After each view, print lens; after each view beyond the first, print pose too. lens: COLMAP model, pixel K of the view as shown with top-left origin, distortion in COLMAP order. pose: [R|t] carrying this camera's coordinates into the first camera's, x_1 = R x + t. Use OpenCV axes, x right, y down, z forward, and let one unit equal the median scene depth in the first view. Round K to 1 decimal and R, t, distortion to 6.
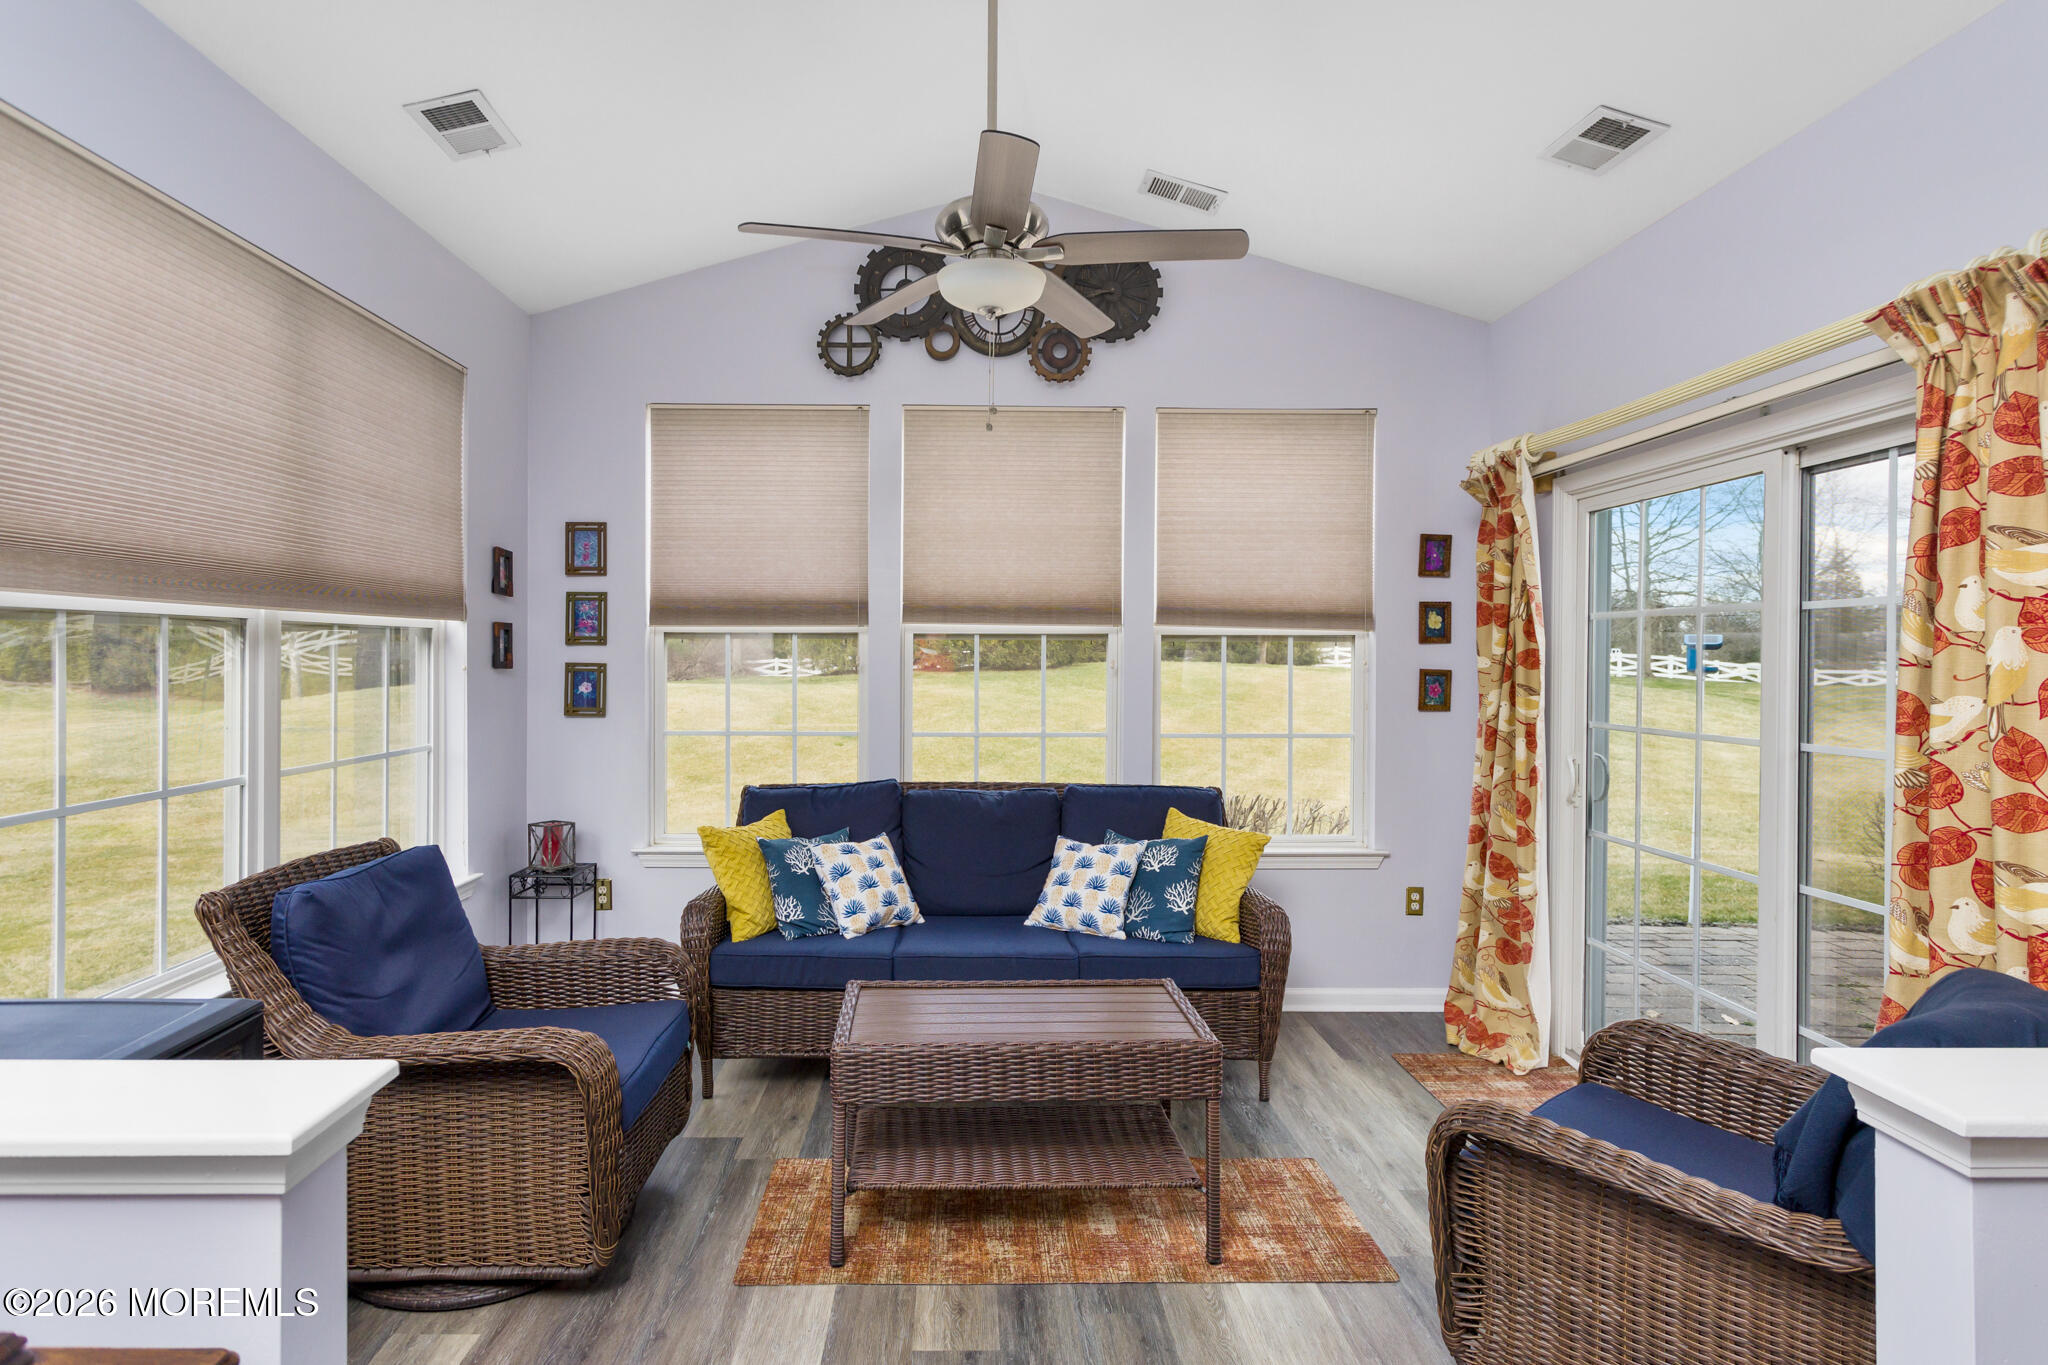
lens RADIAL K [[980.8, 0, 1010.2], [0, 980.8, 665.6], [0, 0, 1]] dist [-0.003047, 0.001028]
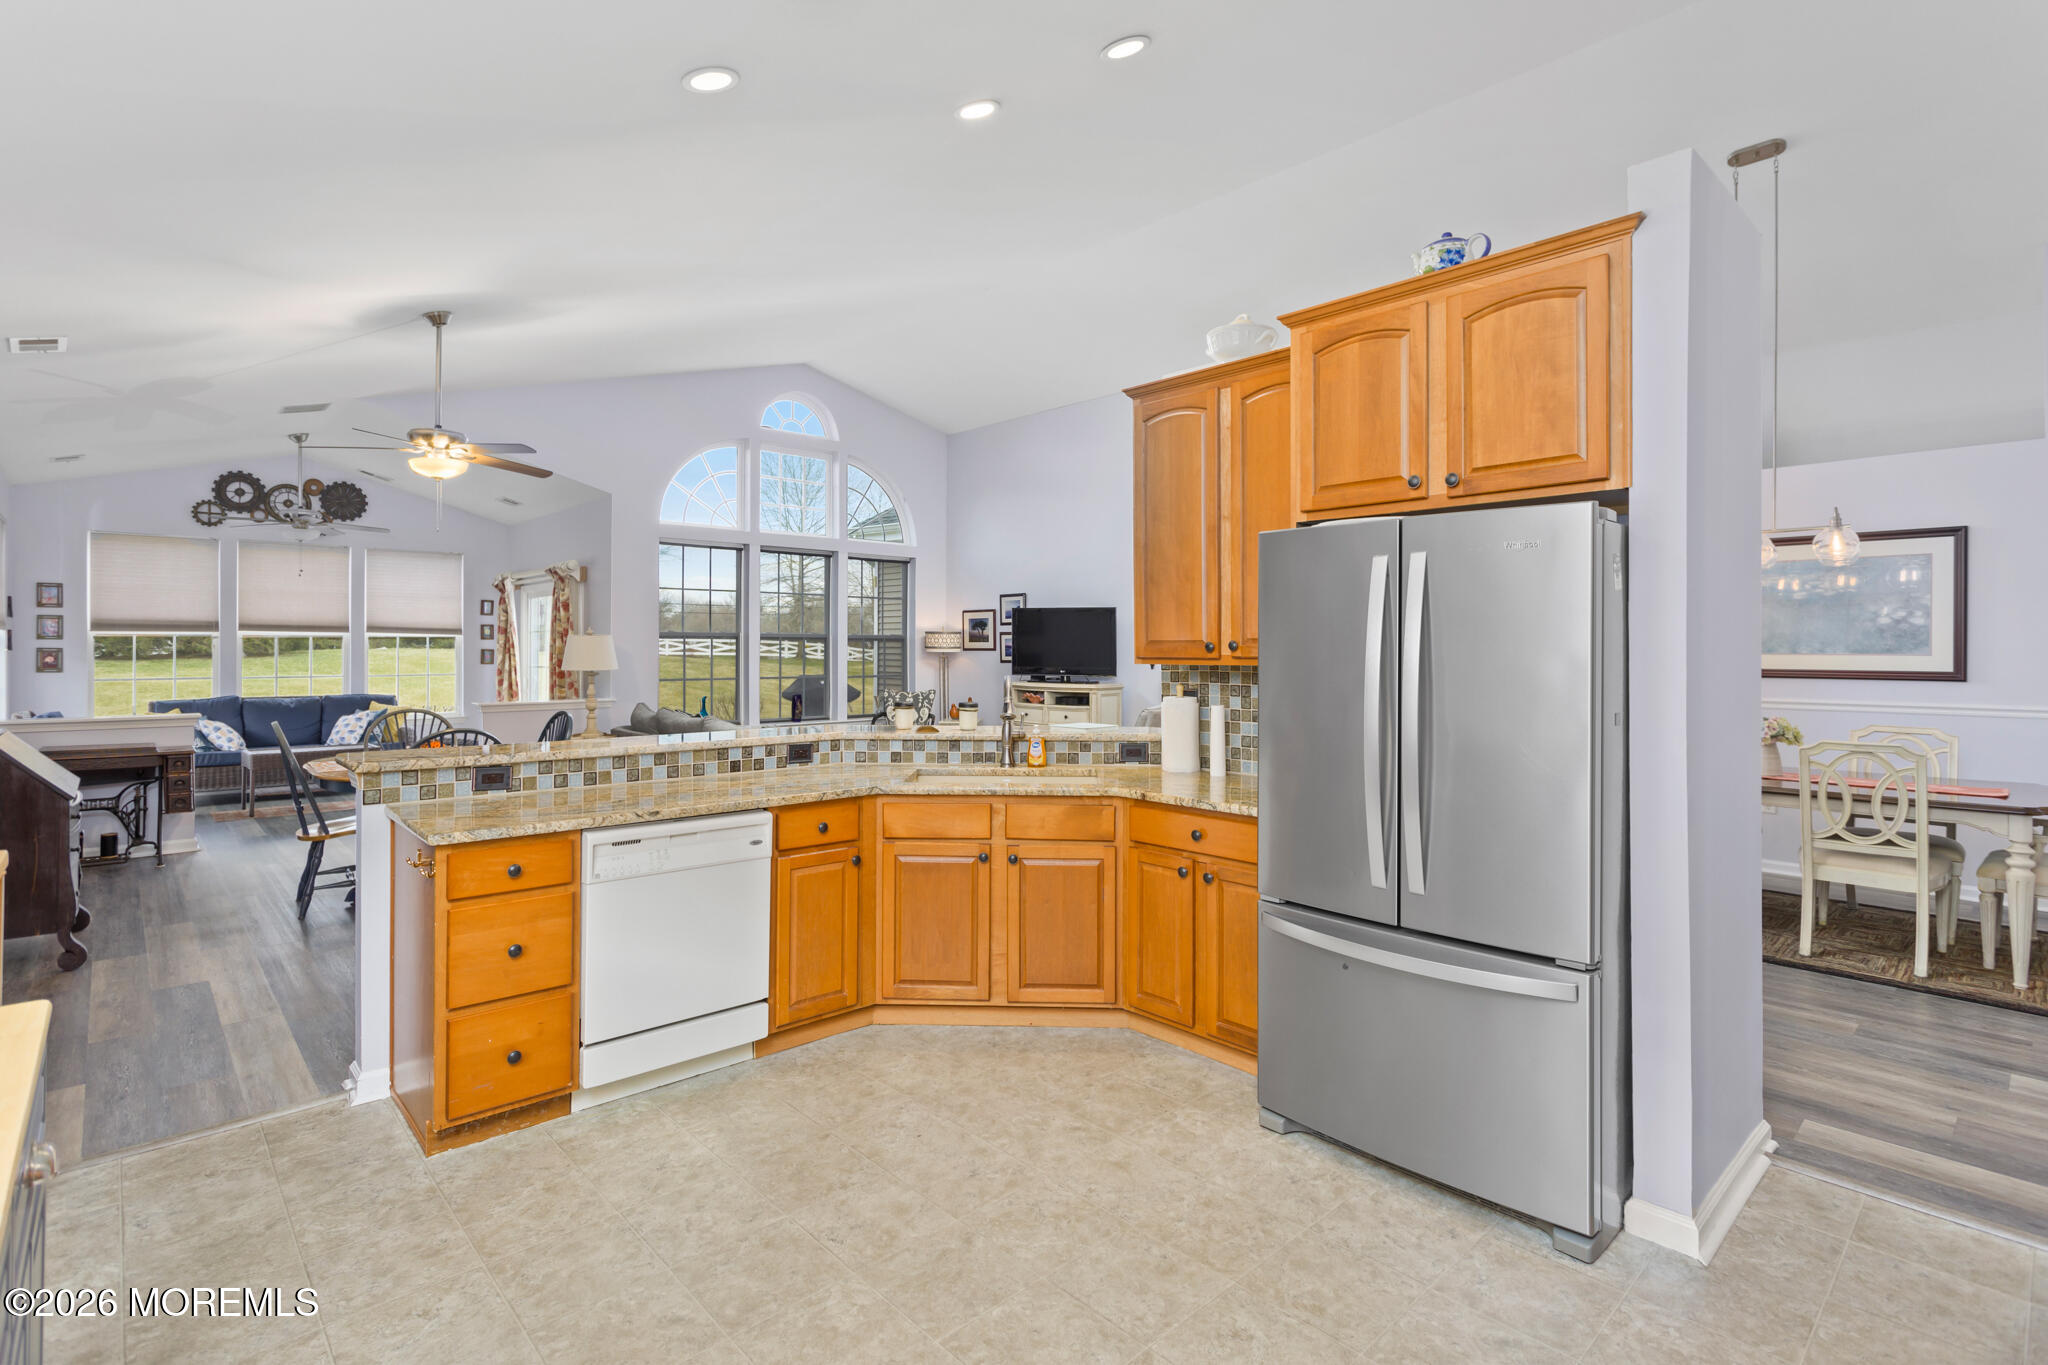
lens RADIAL K [[979.1, 0, 1035.8], [0, 979.1, 645.2], [0, 0, 1]] dist [0.005110, -0.002781]
pose [[0.750239, -0.001905, 0.661164, -0.233799], [0.007640, 0.999954, -0.005788, 0.021252], [-0.661123, 0.009393, 0.750219, -2.090485]]
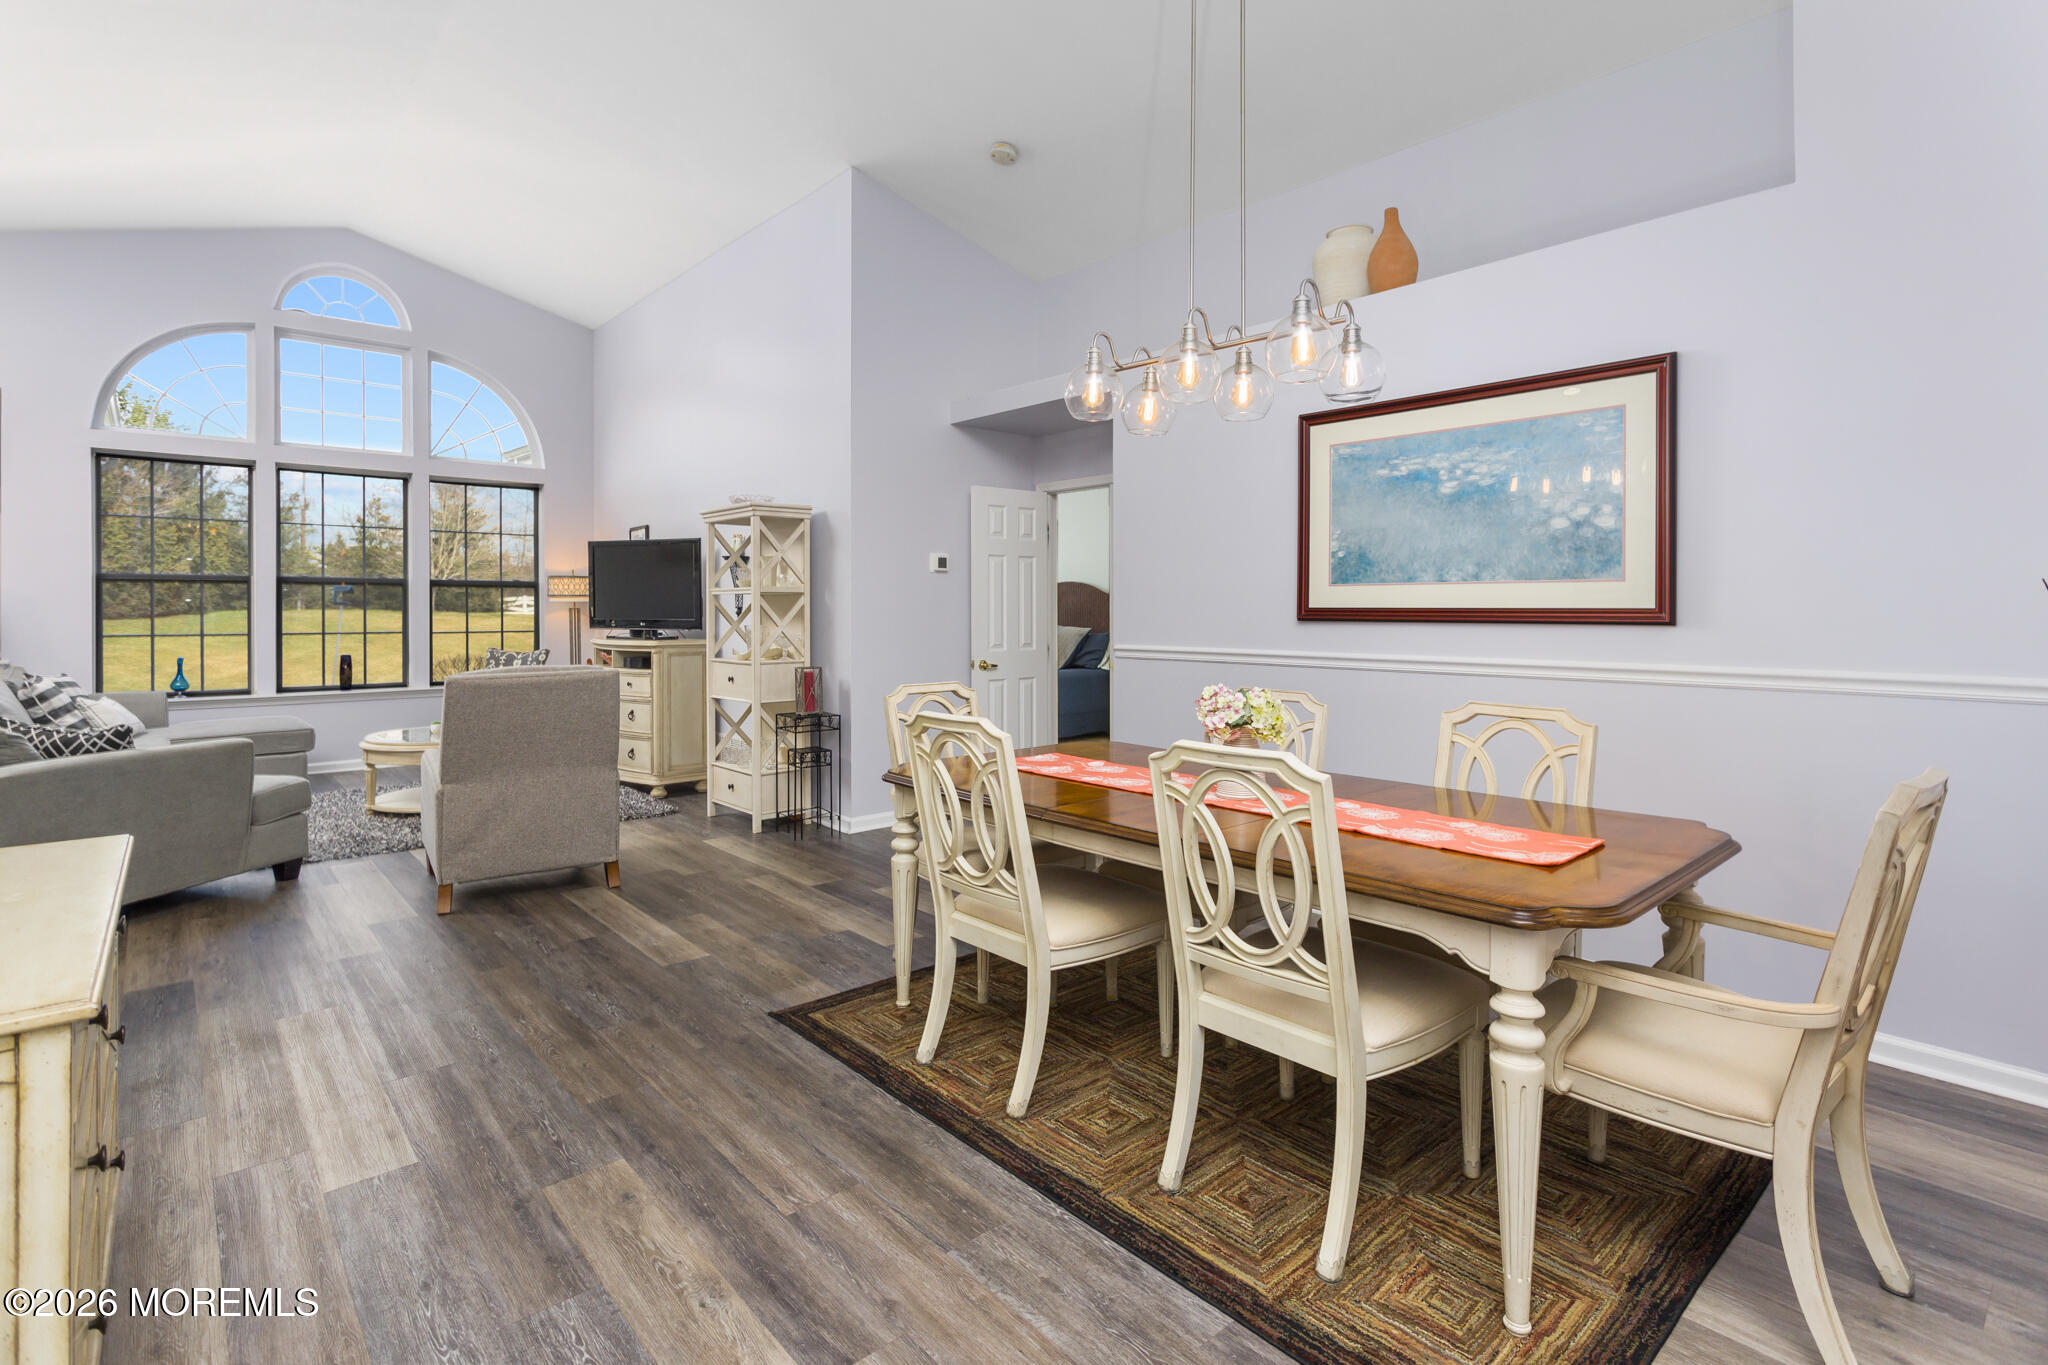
lens RADIAL K [[979.1, 0, 1026.4], [0, 979.1, 636.6], [0, 0, 1]] dist [0.005110, -0.002781]
pose [[0.768377, -0.023868, 0.639552, 0.781402], [0.011476, 0.999658, 0.023519, 0.061410], [-0.639894, -0.010733, 0.768388, -2.201417]]
